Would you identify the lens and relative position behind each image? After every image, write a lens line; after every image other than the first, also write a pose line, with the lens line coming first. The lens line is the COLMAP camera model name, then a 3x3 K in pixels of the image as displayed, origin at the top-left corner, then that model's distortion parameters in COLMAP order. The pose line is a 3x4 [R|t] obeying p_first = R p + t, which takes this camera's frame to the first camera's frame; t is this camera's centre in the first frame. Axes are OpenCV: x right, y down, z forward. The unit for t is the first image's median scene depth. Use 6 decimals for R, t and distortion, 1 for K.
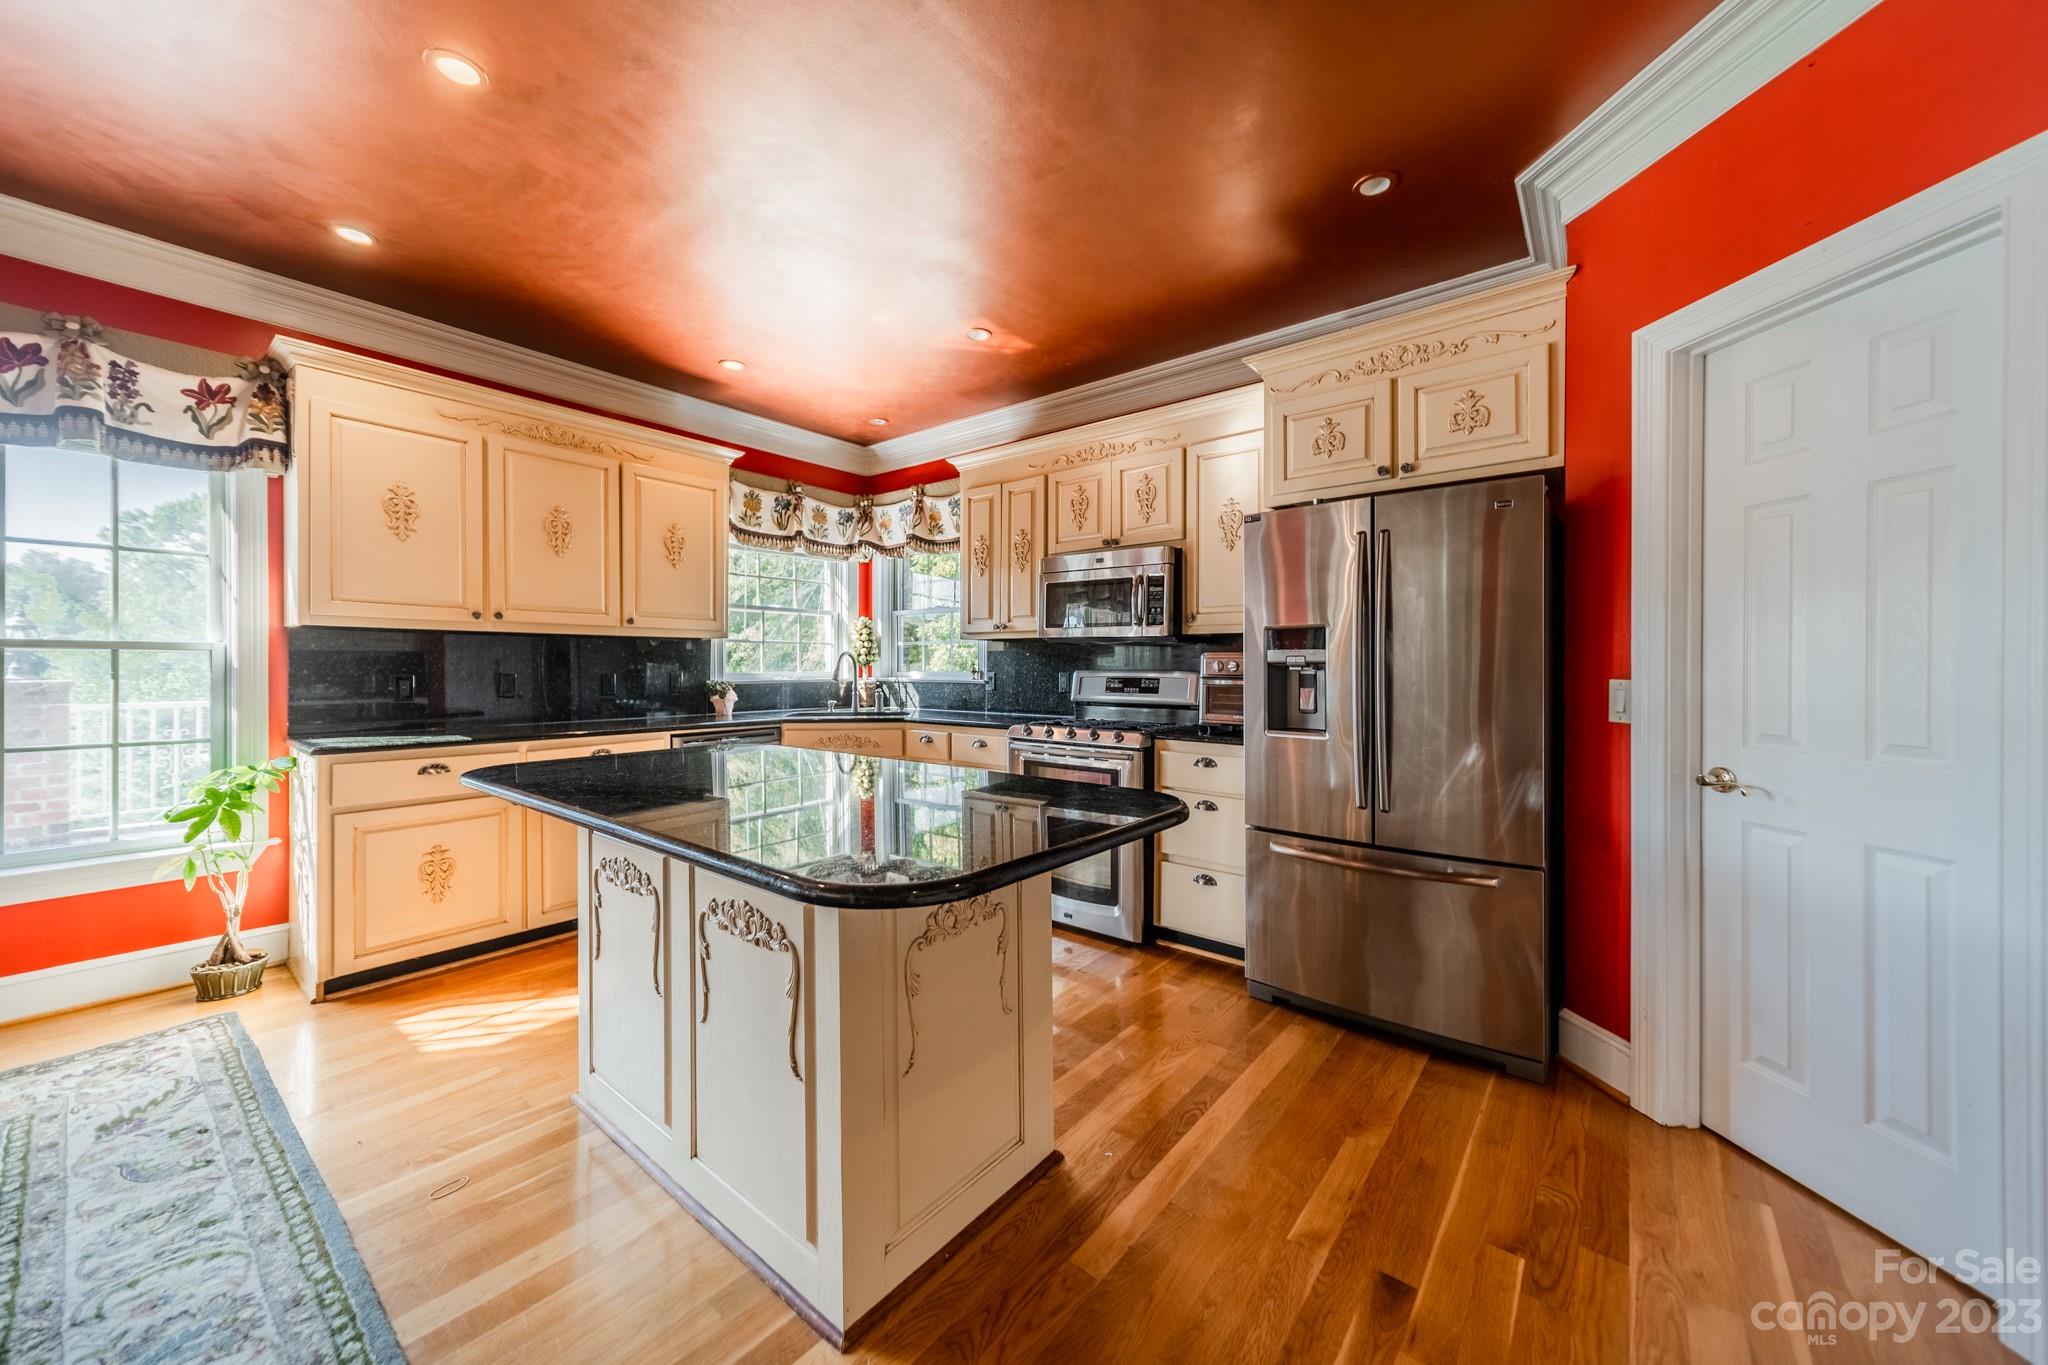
lens RADIAL K [[738.9, 0, 1029.4], [0, 738.9, 666.1], [0, 0, 1]] dist [0.009706, -0.000731]
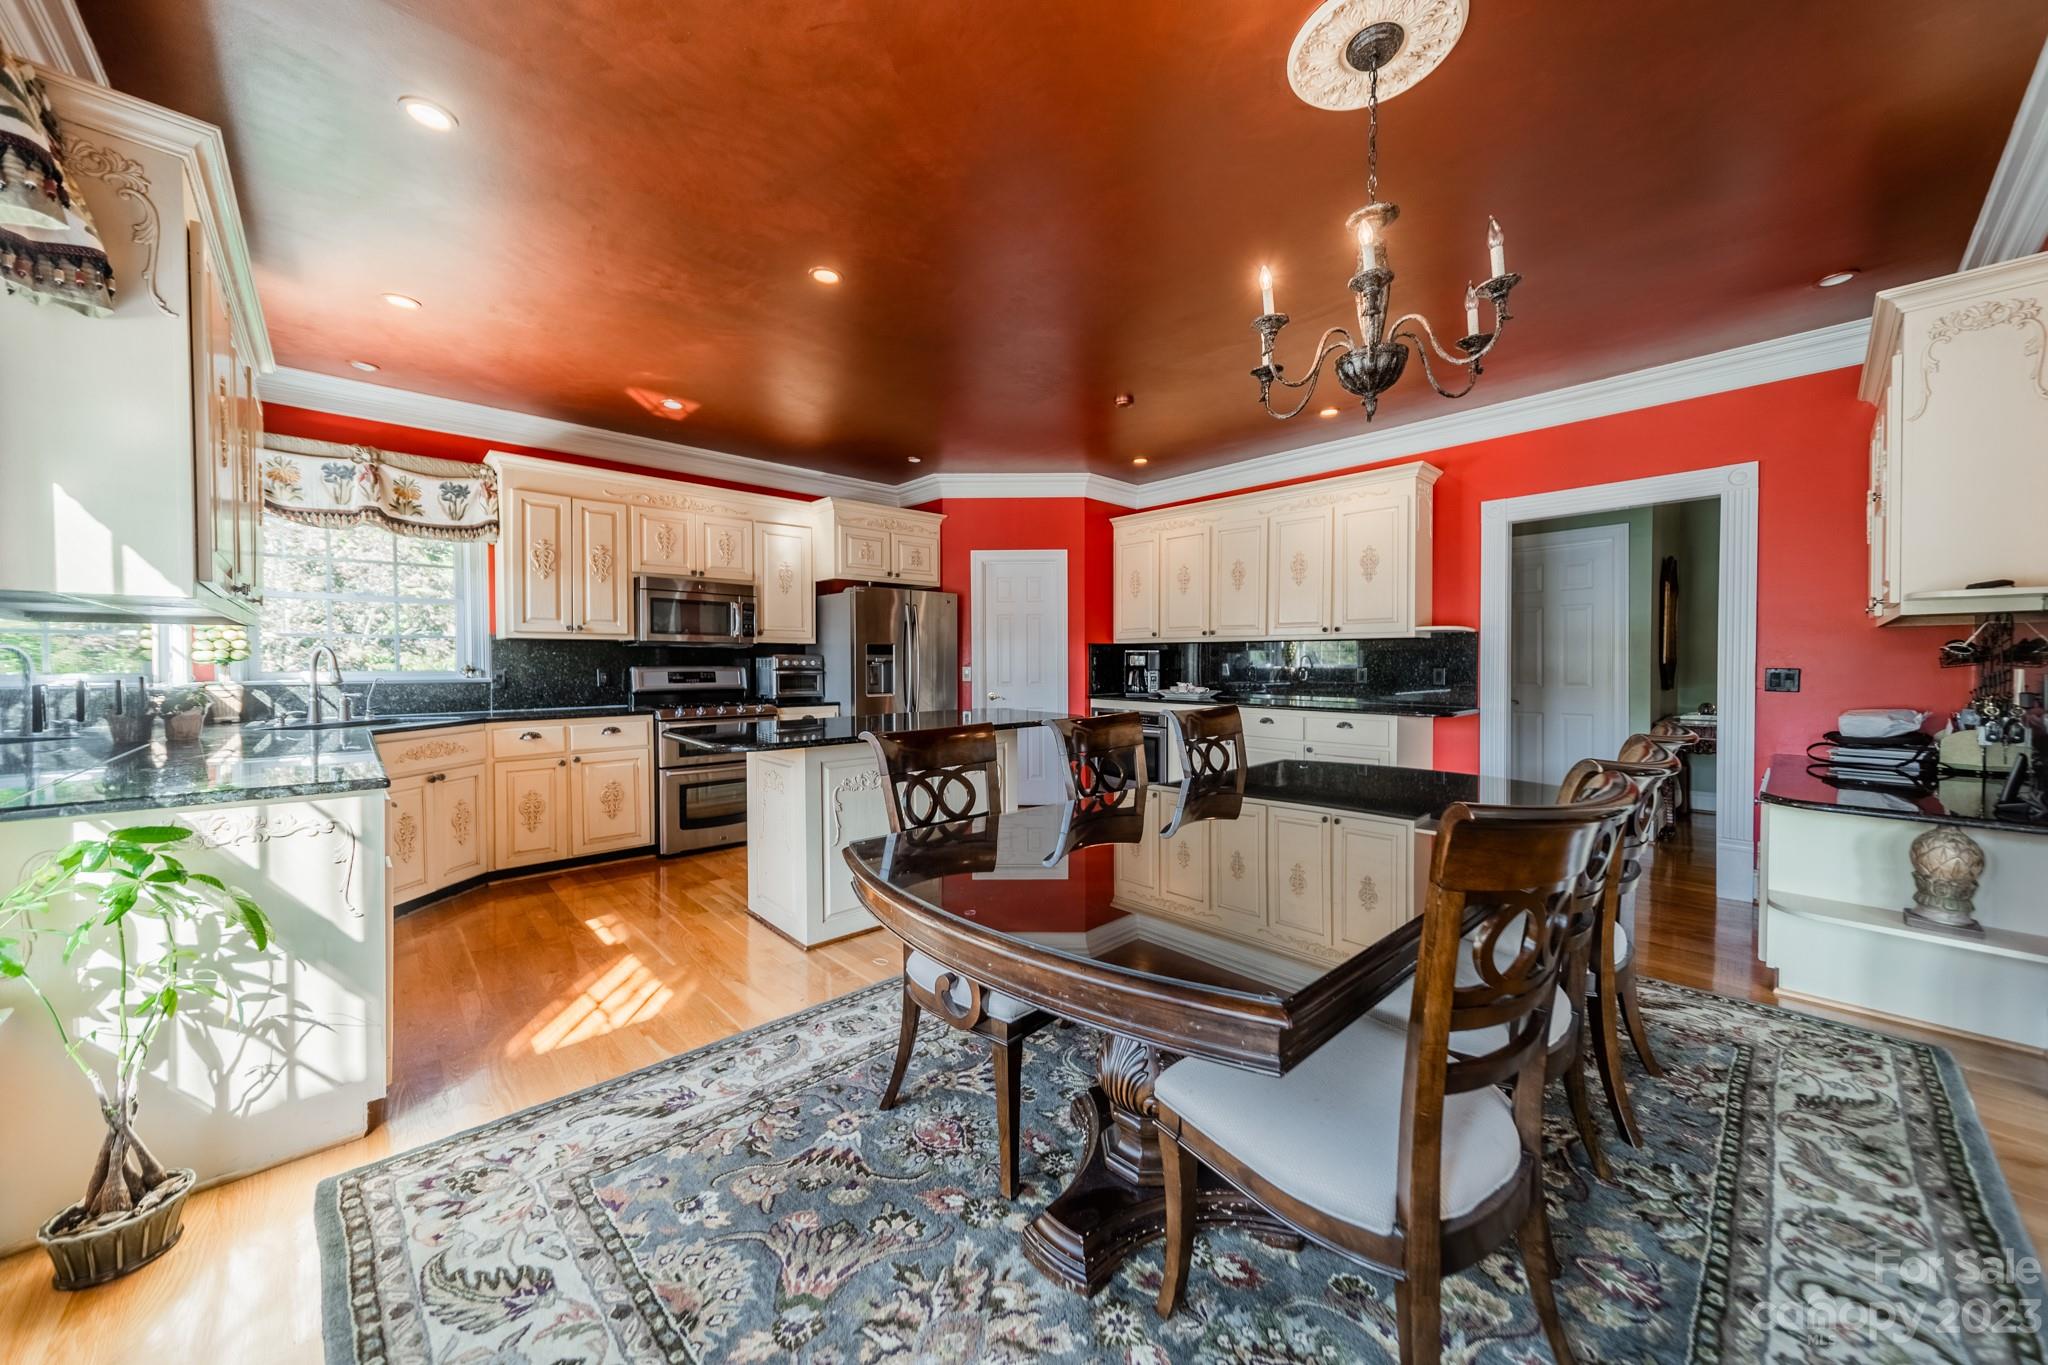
lens RADIAL K [[738.9, 0, 1017.6], [0, 738.9, 673.3], [0, 0, 1]] dist [0.009706, -0.000731]
pose [[0.154601, -0.019589, 0.987783, -0.982556], [0.000420, 0.999805, 0.019761, -0.006779], [-0.987977, -0.002640, 0.154579, 0.164326]]
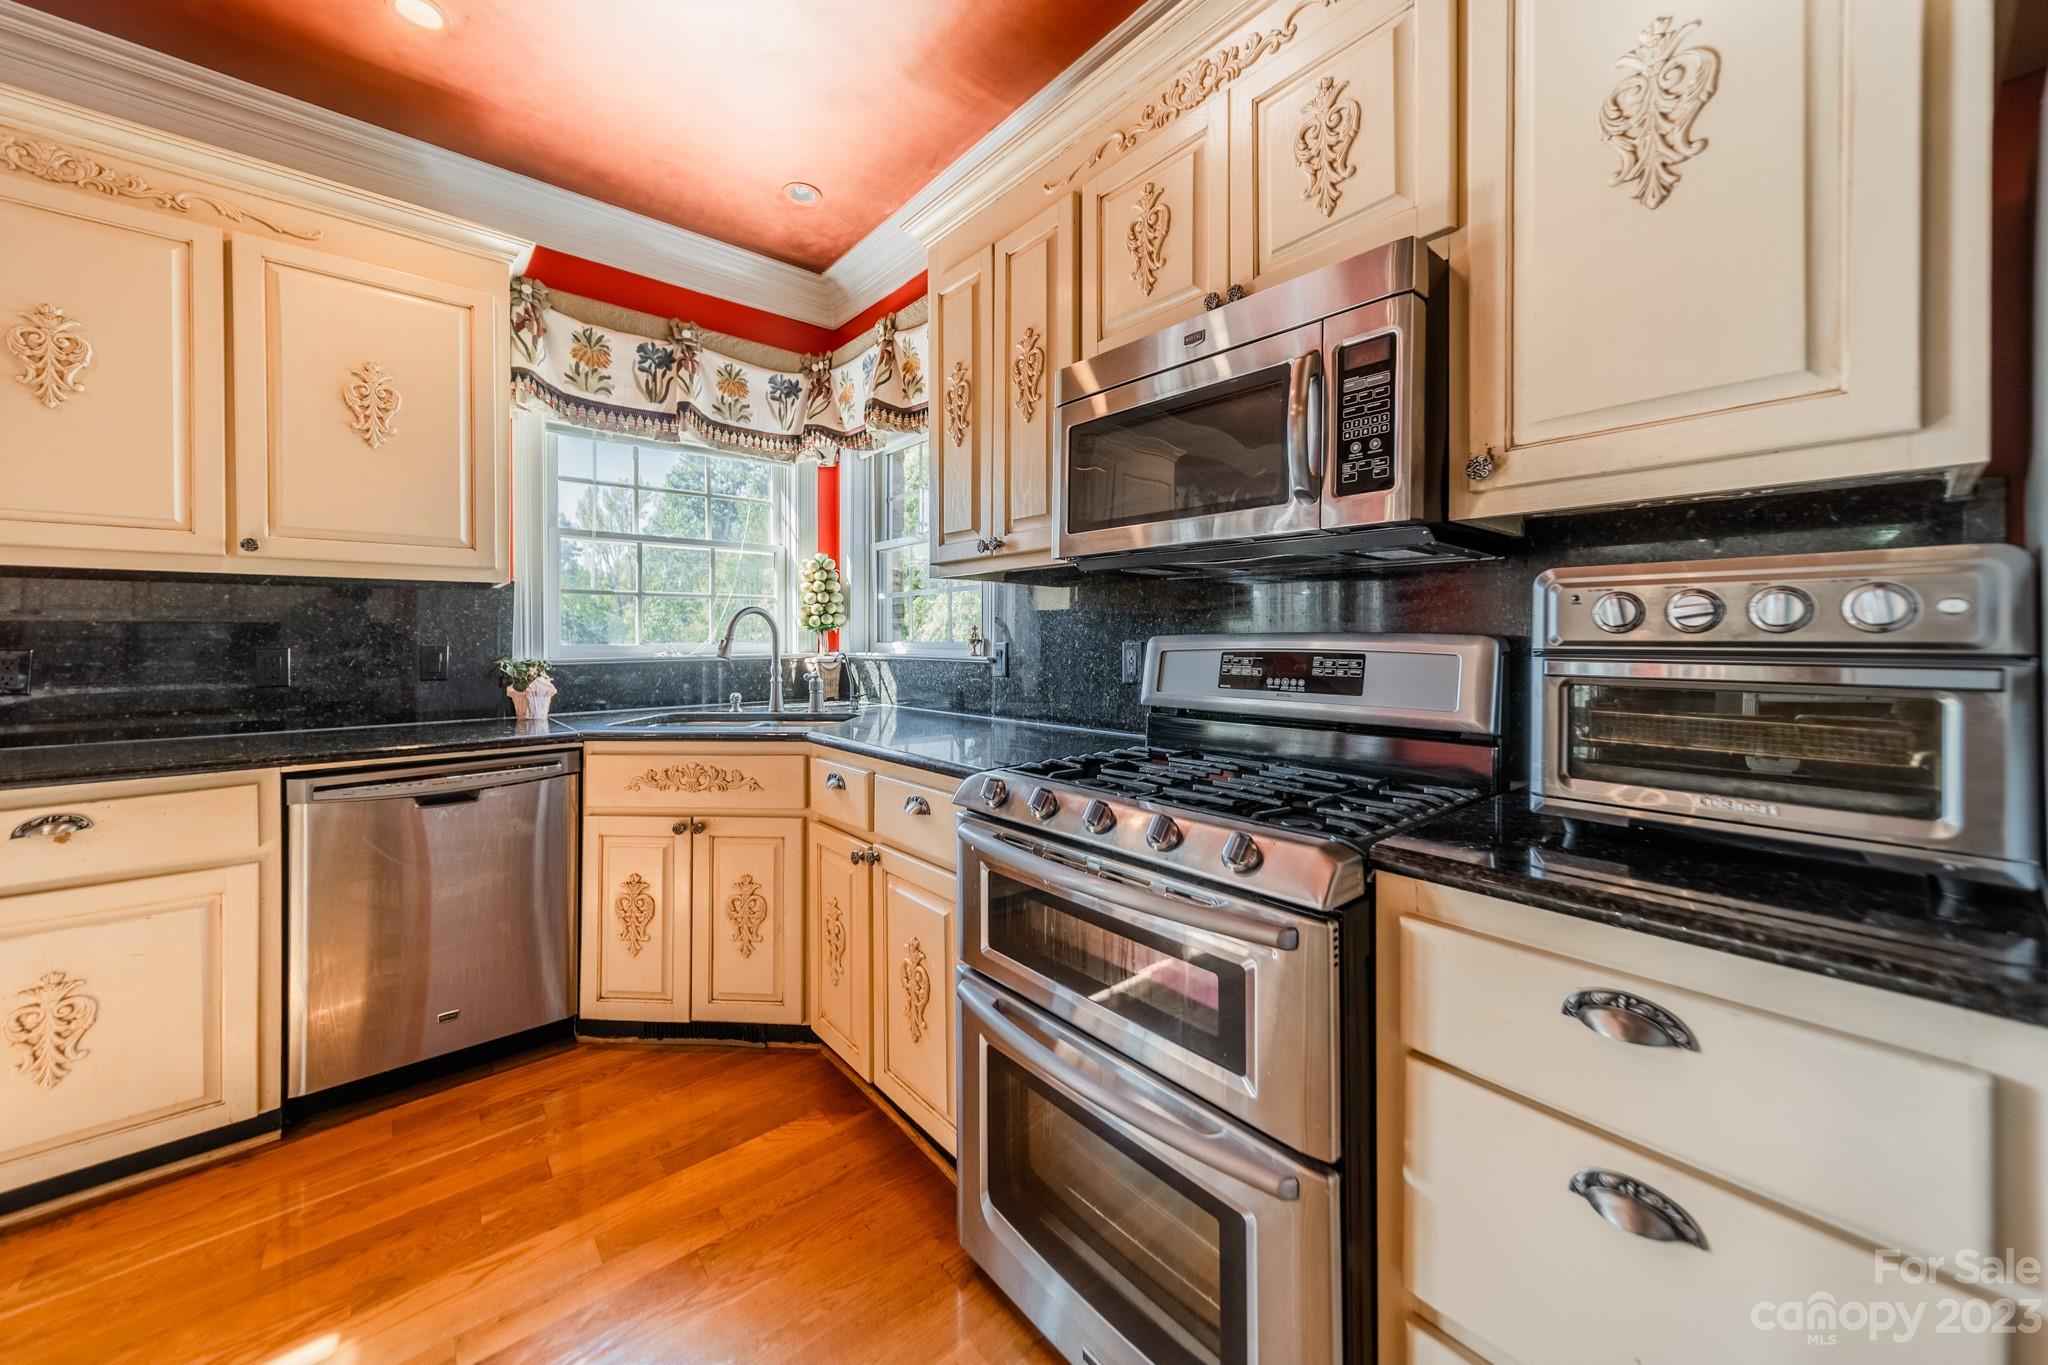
lens RADIAL K [[738.9, 0, 1014.7], [0, 738.9, 642.2], [0, 0, 1]] dist [0.009706, -0.000731]
pose [[0.979613, -0.006131, -0.200801, 0.067126], [0.007396, 0.999957, 0.005549, 0.006094], [0.200758, -0.006921, 0.979616, 0.515240]]
